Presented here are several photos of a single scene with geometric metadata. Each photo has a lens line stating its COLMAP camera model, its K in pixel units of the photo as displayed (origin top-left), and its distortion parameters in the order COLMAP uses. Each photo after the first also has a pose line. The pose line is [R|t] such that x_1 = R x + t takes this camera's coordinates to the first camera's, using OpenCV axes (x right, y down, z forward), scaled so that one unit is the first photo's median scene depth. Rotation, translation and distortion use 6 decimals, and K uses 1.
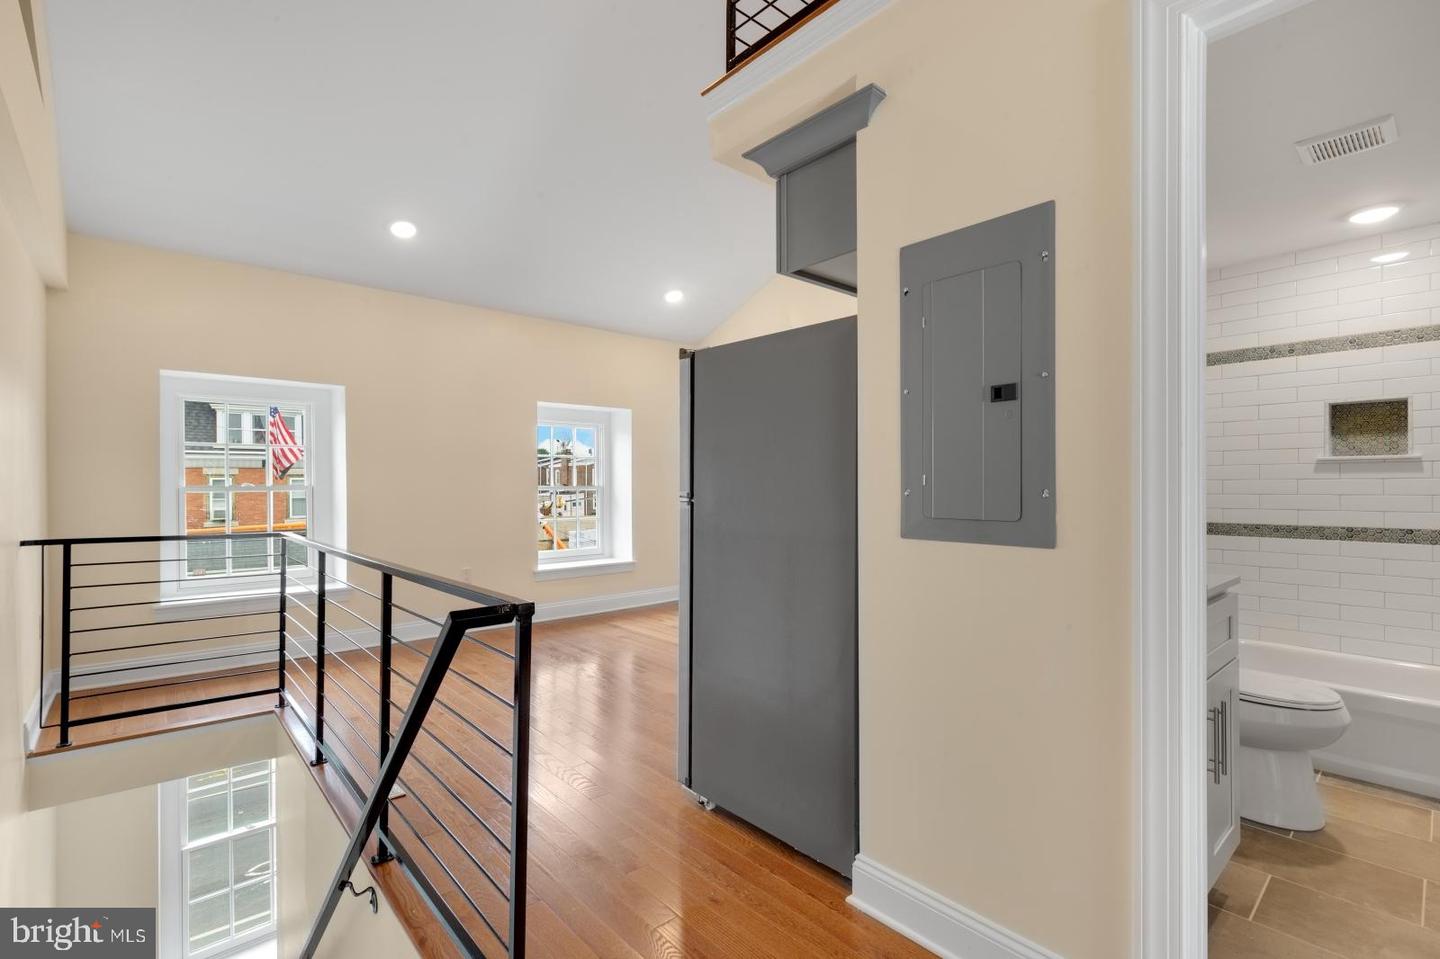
lens RADIAL K [[659.8, 0, 714.6], [0, 659.8, 486.5], [0, 0, 1]] dist [0.001106, -0.000309]
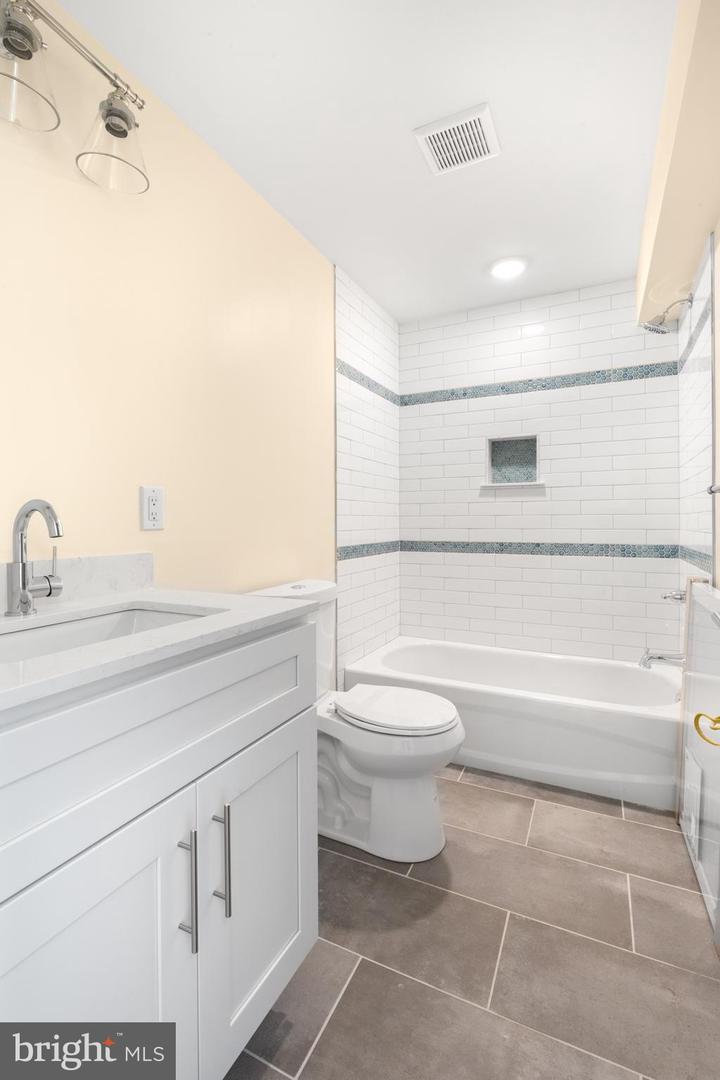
lens RADIAL K [[494.3, 0, 357.5], [0, 494.3, 521.9], [0, 0, 1]] dist [-0.000454, -0.000916]
pose [[0.924880, 0.000544, 0.380258, 0.385566], [-0.000529, 1.000000, -0.000142, 0.025171], [-0.380258, -0.000070, 0.924881, 0.273059]]
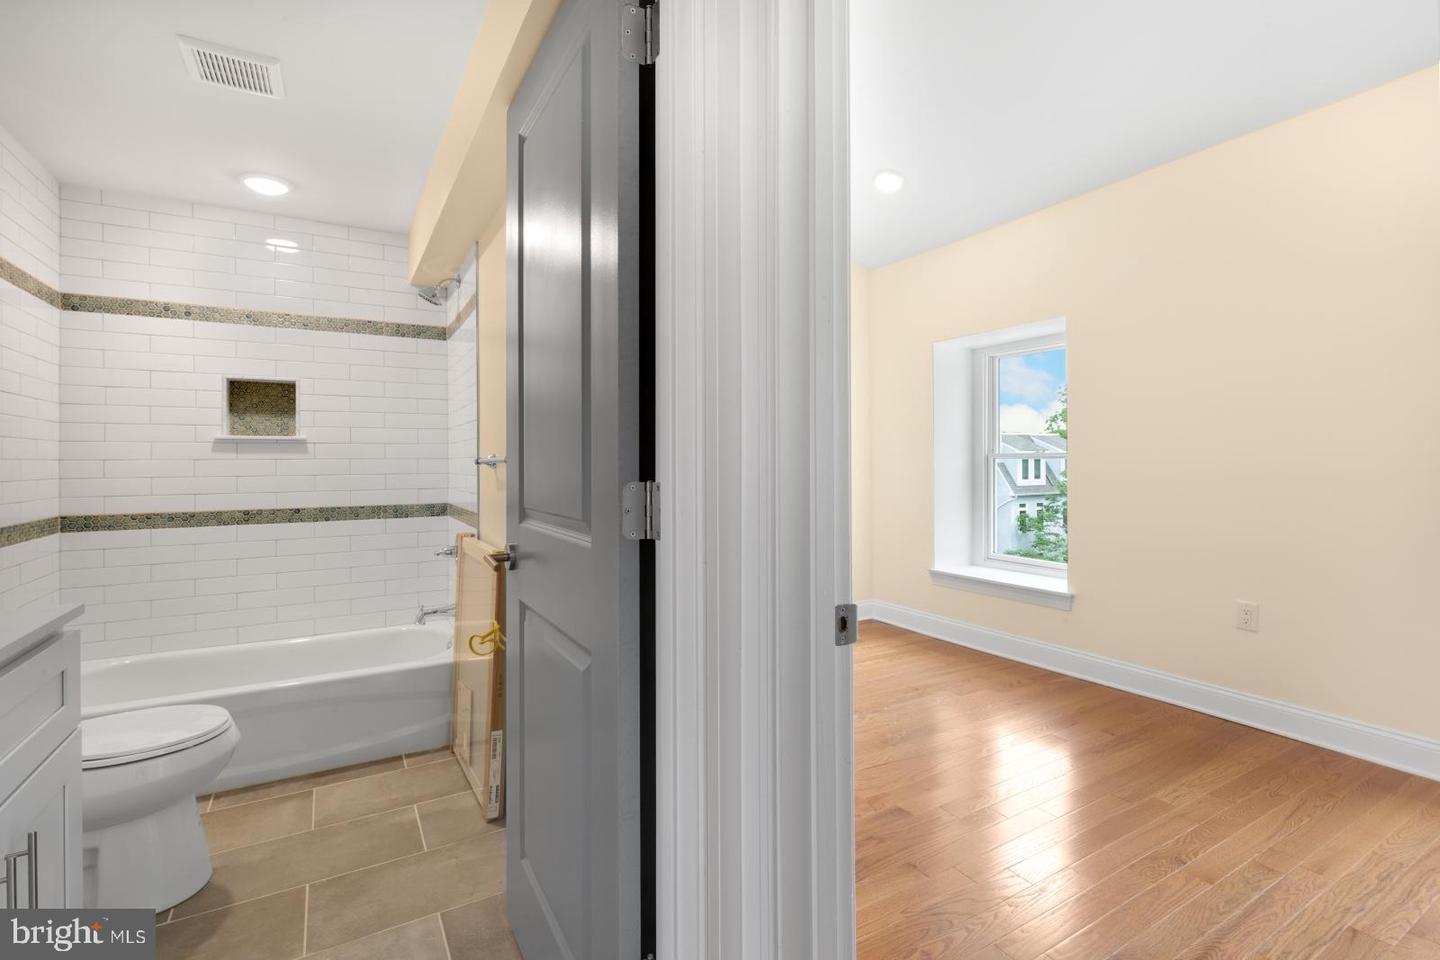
lens RADIAL K [[653.8, 0, 712.8], [0, 653.8, 458.9], [0, 0, 1]] dist [-0.002681, -0.000714]
pose [[0.198146, 0.007259, 0.980146, 0.174077], [0.005685, 0.999947, -0.008555, -0.000621], [-0.980156, 0.007268, 0.198094, 0.154953]]
